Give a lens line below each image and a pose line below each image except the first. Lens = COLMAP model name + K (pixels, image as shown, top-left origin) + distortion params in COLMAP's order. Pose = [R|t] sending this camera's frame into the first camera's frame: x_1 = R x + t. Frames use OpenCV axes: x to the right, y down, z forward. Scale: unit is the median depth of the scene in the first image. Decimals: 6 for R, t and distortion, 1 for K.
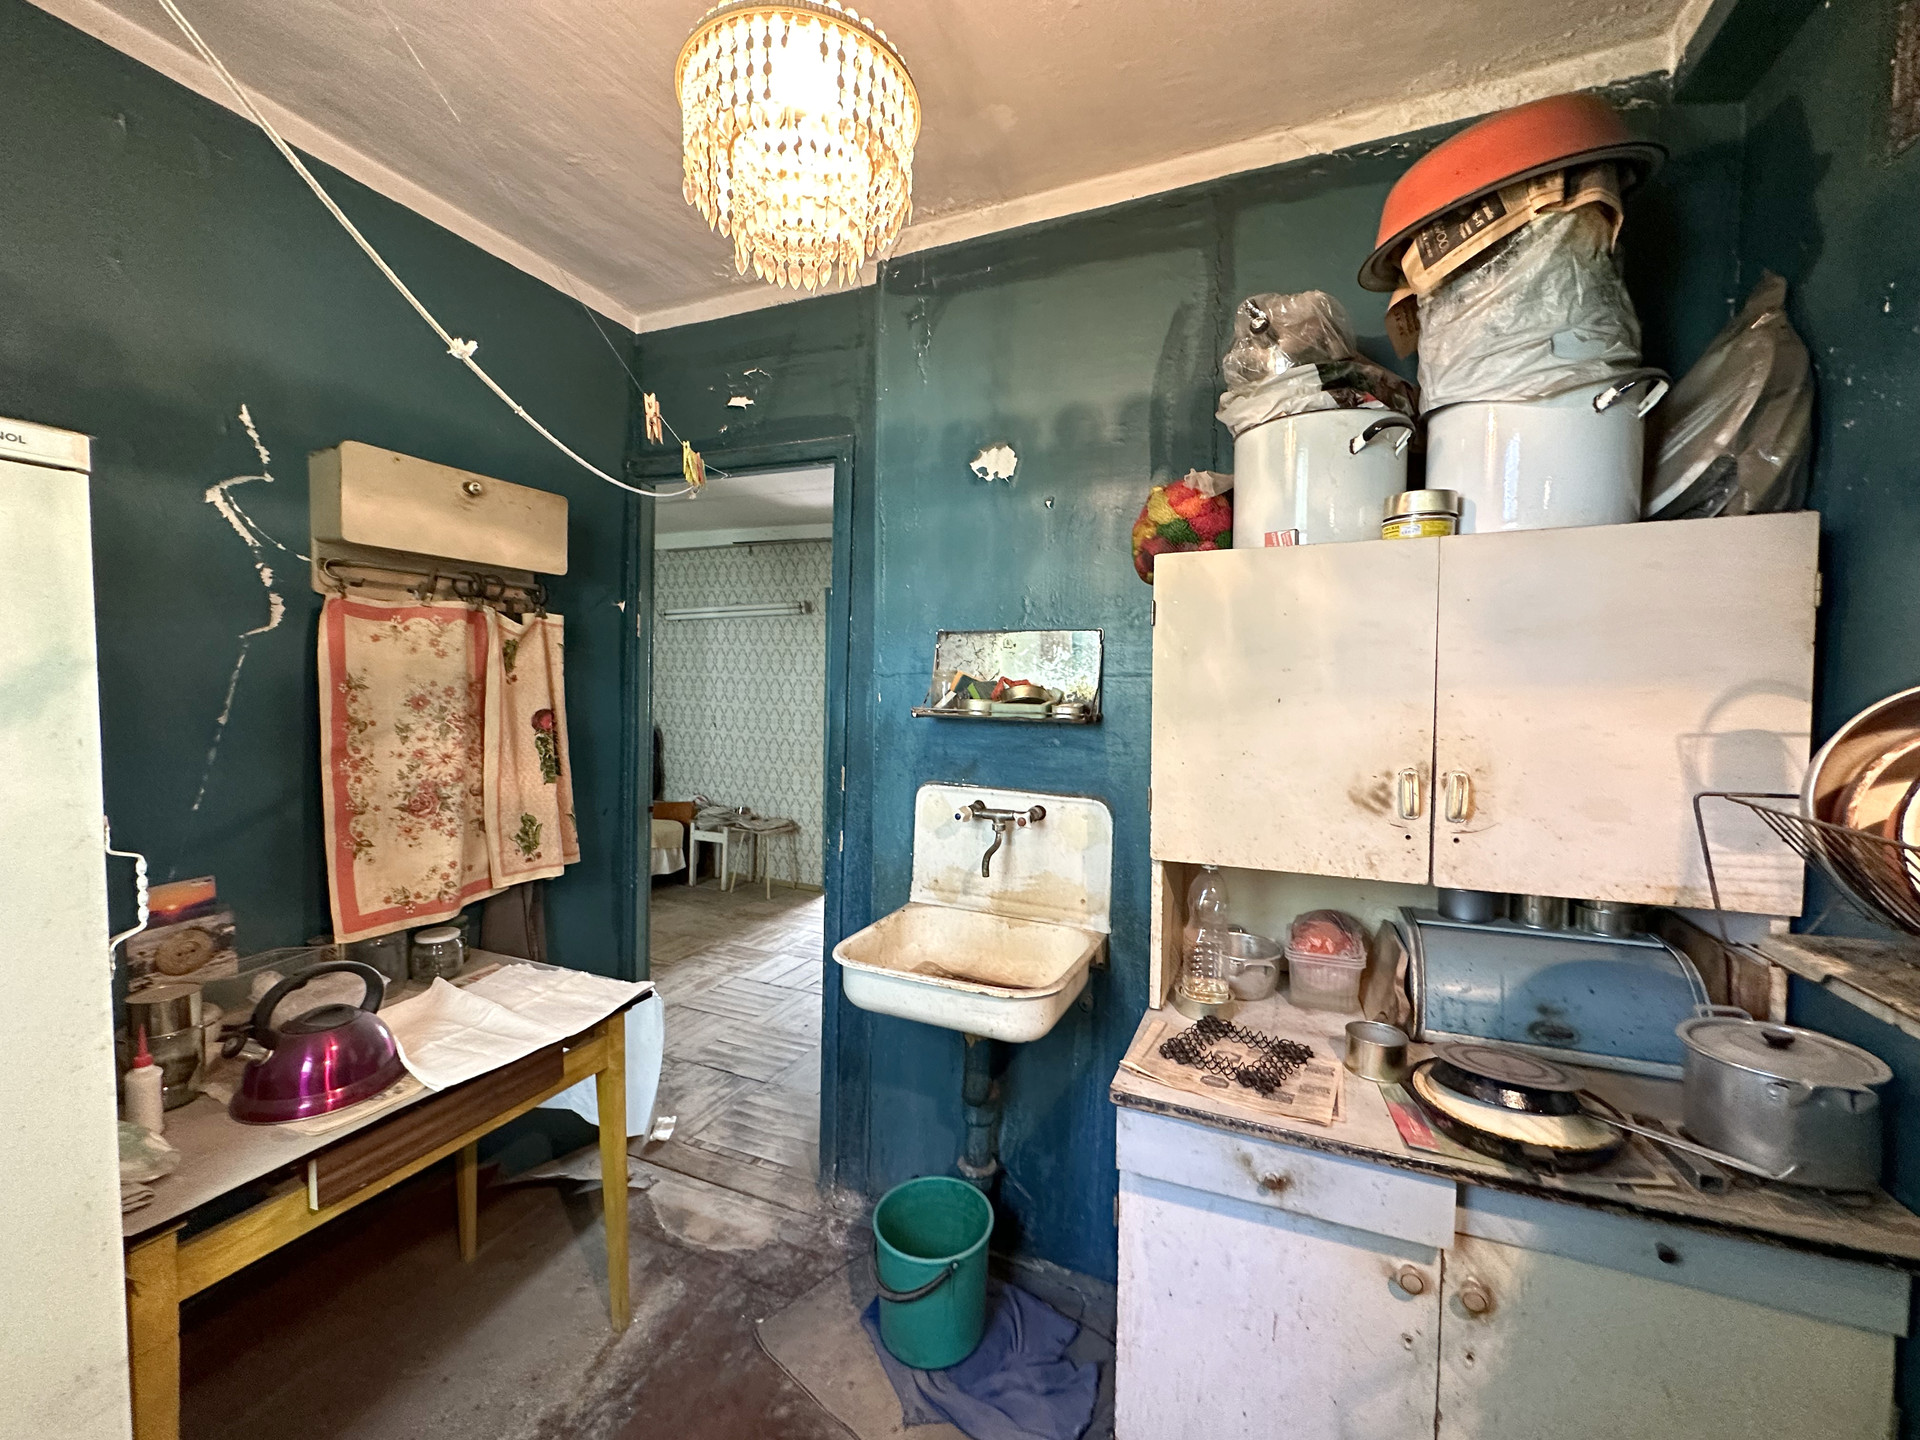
lens RADIAL K [[764.9, 0, 961.1], [0, 764.9, 719.2], [0, 0, 1]] dist [-0.004064, 0.000992]
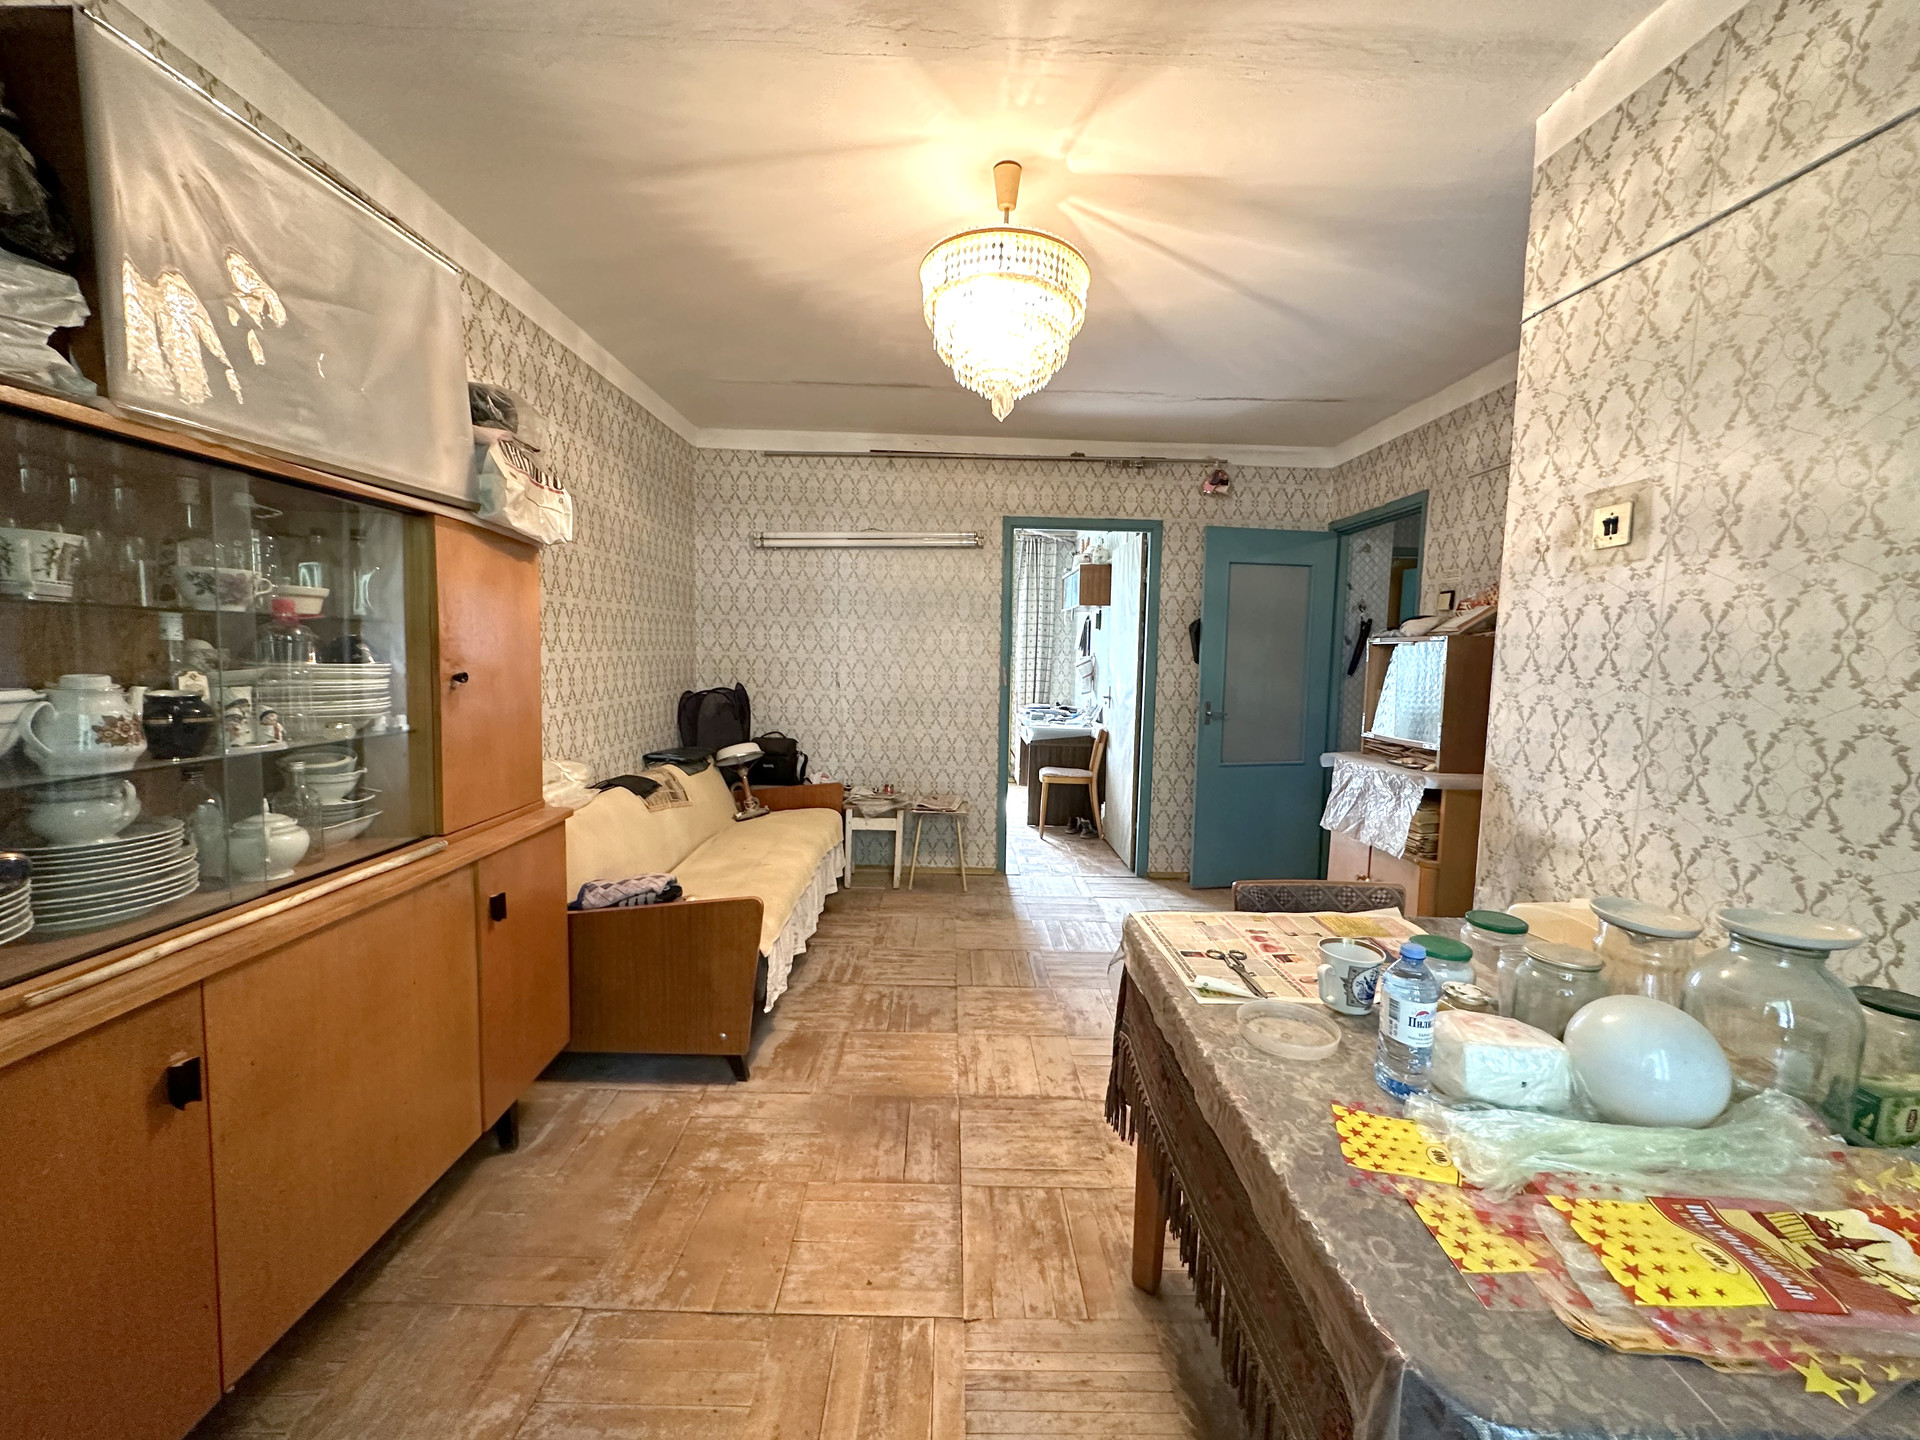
lens RADIAL K [[764.9, 0, 958.5], [0, 764.9, 716.8], [0, 0, 1]] dist [-0.004064, 0.000992]
pose [[0.917524, -0.041827, 0.395475, -0.526048], [0.017123, 0.997686, 0.065792, -0.008518], [-0.397312, -0.053594, 0.916117, 0.226779]]
